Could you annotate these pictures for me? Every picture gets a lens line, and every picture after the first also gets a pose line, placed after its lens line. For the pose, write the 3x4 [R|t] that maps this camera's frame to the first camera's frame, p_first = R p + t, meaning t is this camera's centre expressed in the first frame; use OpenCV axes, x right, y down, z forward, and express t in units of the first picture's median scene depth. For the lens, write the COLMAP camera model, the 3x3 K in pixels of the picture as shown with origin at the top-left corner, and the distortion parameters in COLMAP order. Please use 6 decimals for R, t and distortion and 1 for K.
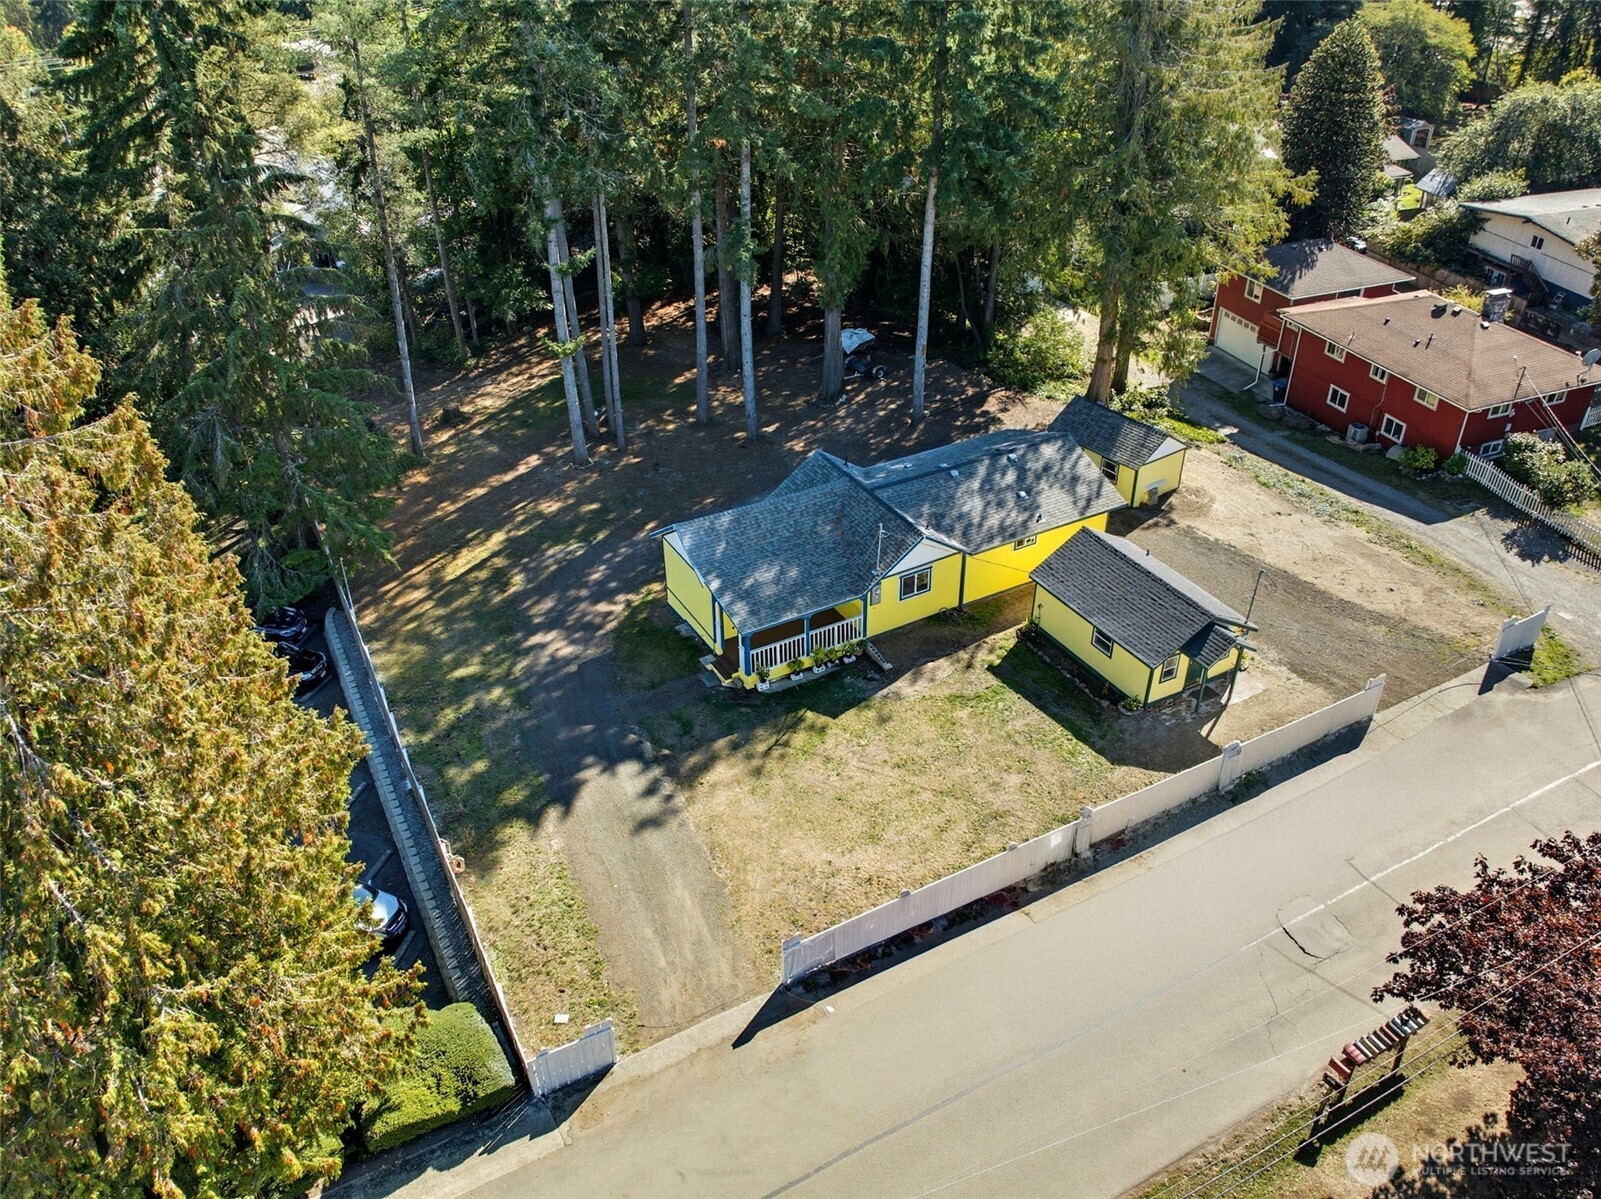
lens RADIAL K [[1130.9, 0, 800.5], [0, 1130.9, 599.5], [0, 0, 1]] dist [-0.039514, -0.006724]
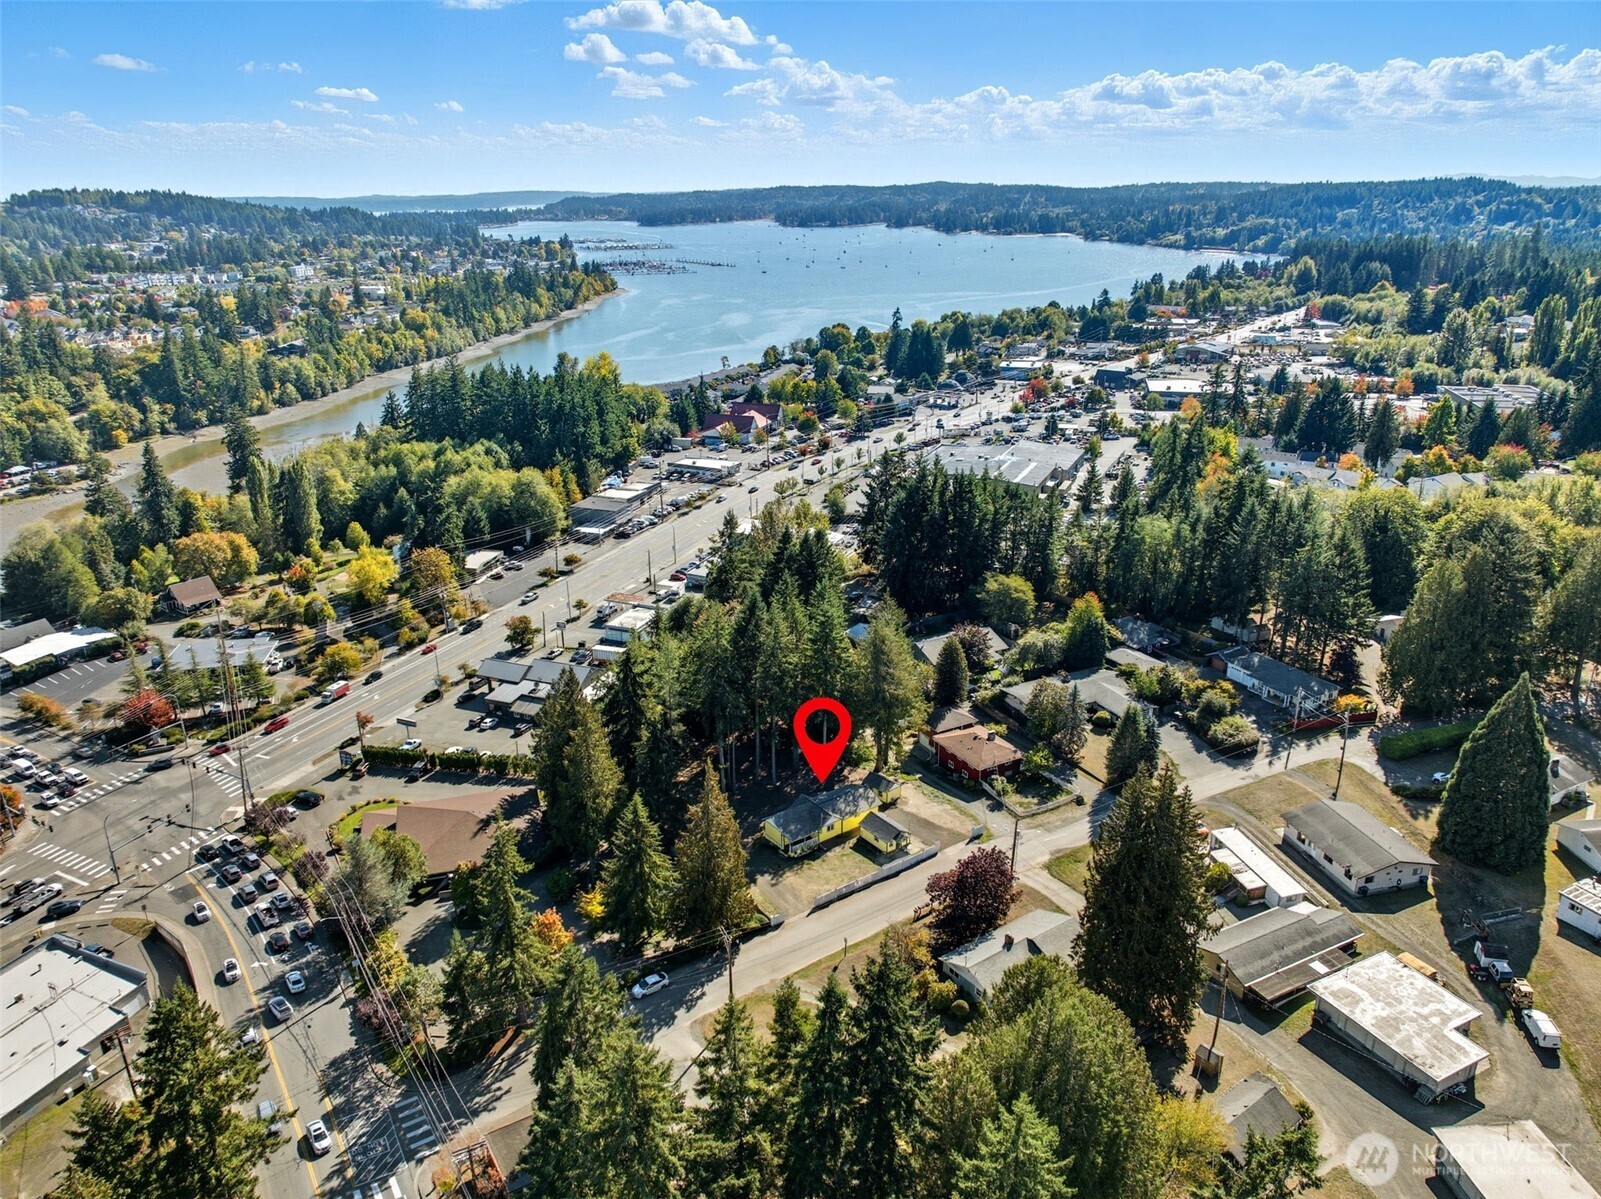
lens RADIAL K [[1130.9, 0, 800.5], [0, 1130.9, 599.5], [0, 0, 1]] dist [-0.039514, -0.006724]
pose [[0.991271, -0.037210, 0.126480, -0.450625], [0.066501, 0.969482, -0.235971, 0.130238], [-0.113840, 0.242322, 0.963494, -2.861358]]
